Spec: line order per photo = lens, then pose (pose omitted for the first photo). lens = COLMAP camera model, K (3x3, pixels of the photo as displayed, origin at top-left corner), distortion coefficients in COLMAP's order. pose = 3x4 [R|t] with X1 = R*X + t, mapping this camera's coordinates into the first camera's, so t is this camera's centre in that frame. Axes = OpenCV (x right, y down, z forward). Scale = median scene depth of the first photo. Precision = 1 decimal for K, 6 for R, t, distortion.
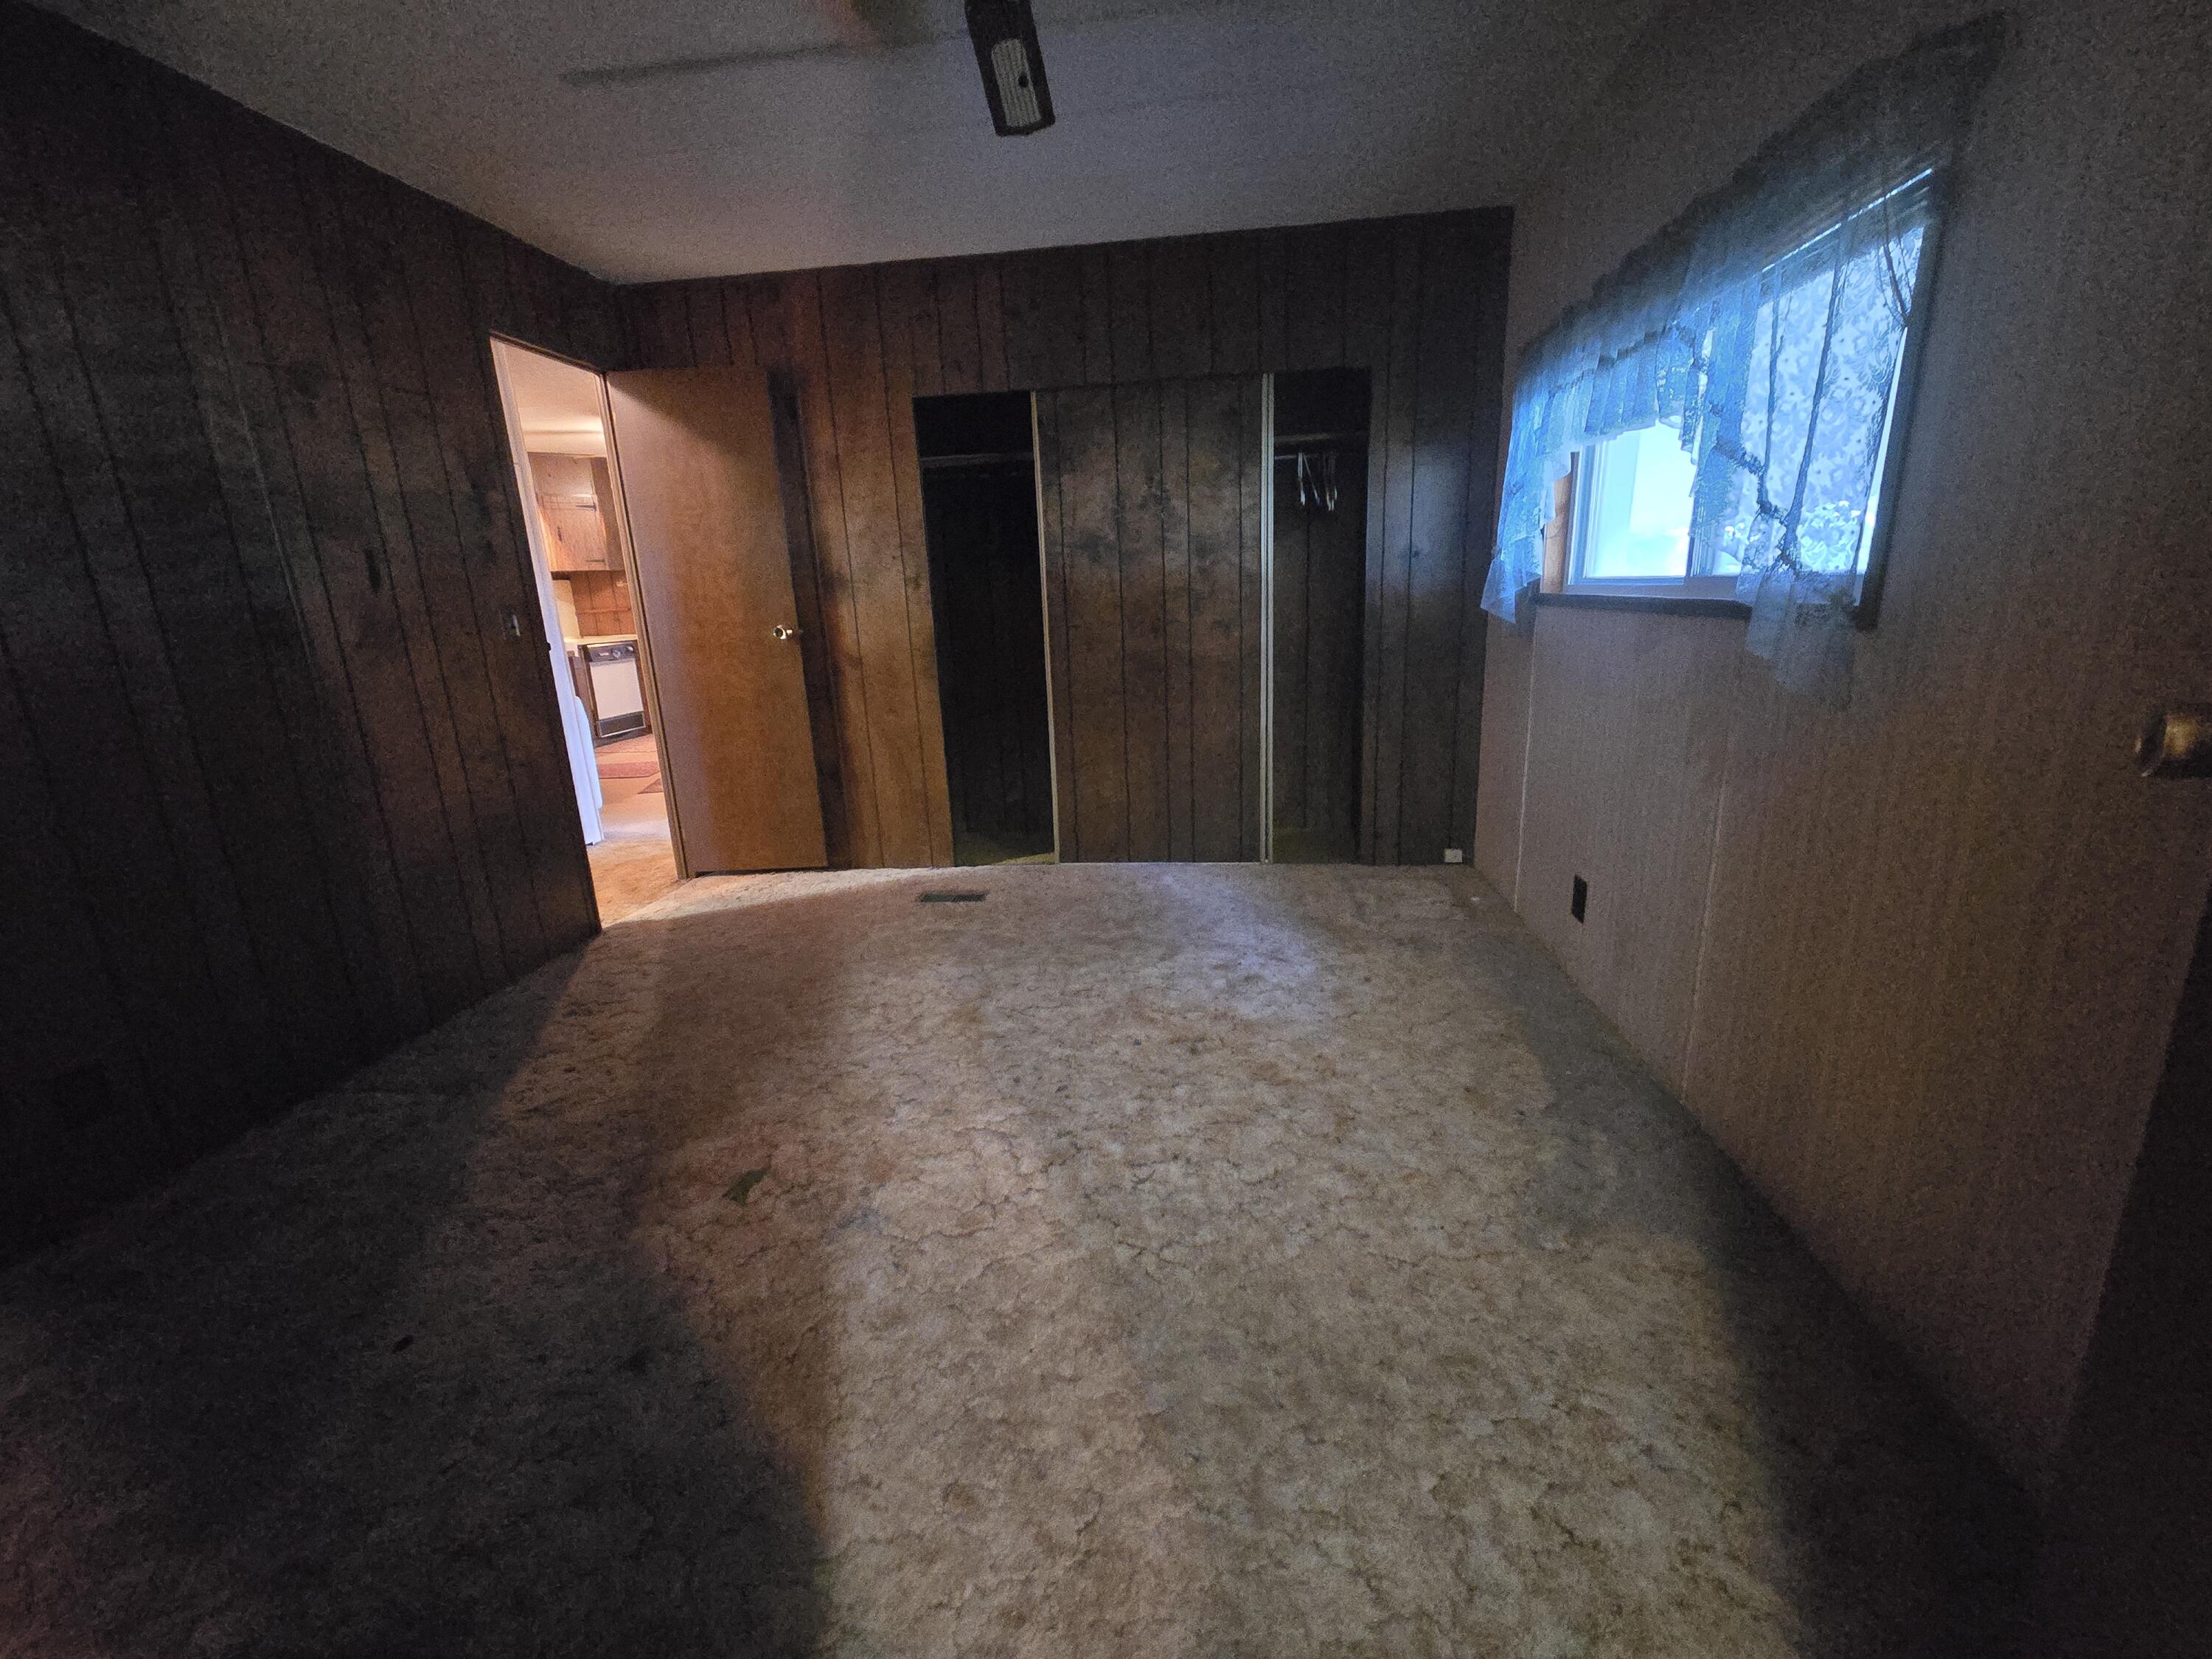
lens RADIAL K [[901.8, 0, 1122.0], [0, 901.8, 819.6], [0, 0, 1]] dist [-0.000473, 0.000390]
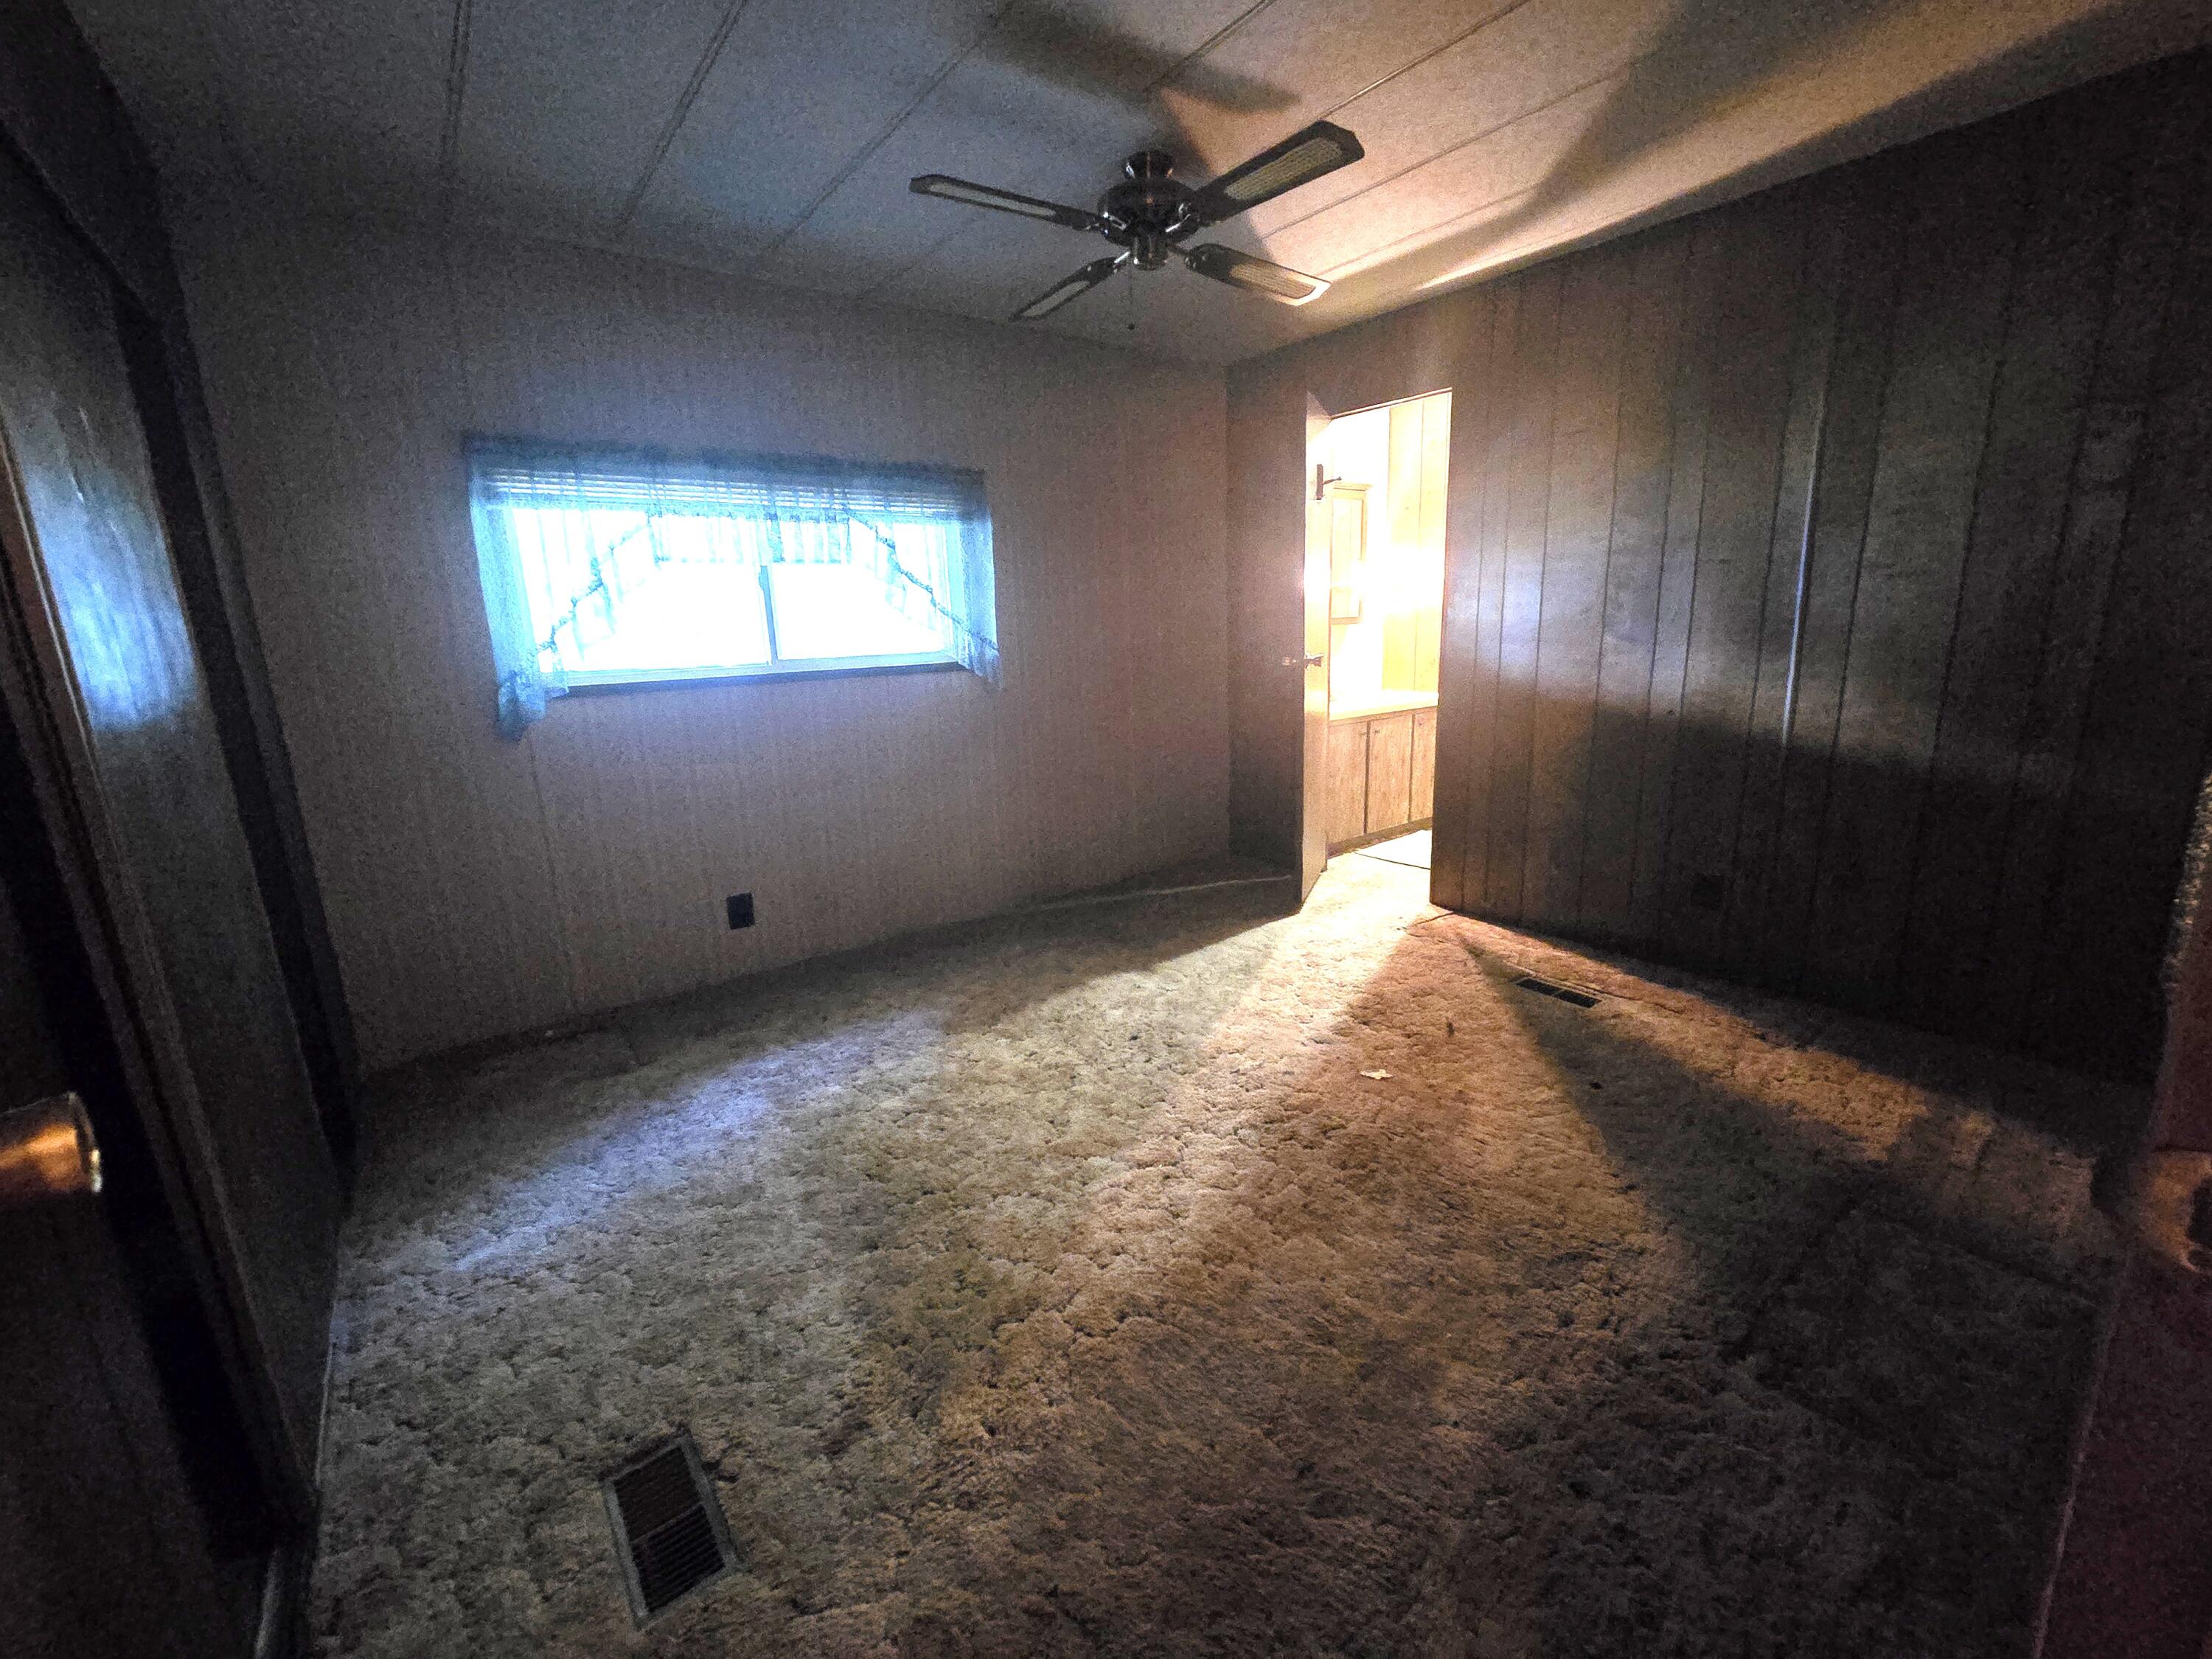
lens RADIAL K [[901.8, 0, 1122.0], [0, 901.8, 819.6], [0, 0, 1]] dist [-0.000473, 0.000390]
pose [[-0.711949, -0.082509, 0.697367, -0.758532], [0.235141, 0.907735, 0.347457, -0.349144], [-0.661692, 0.411351, -0.626860, 1.392797]]
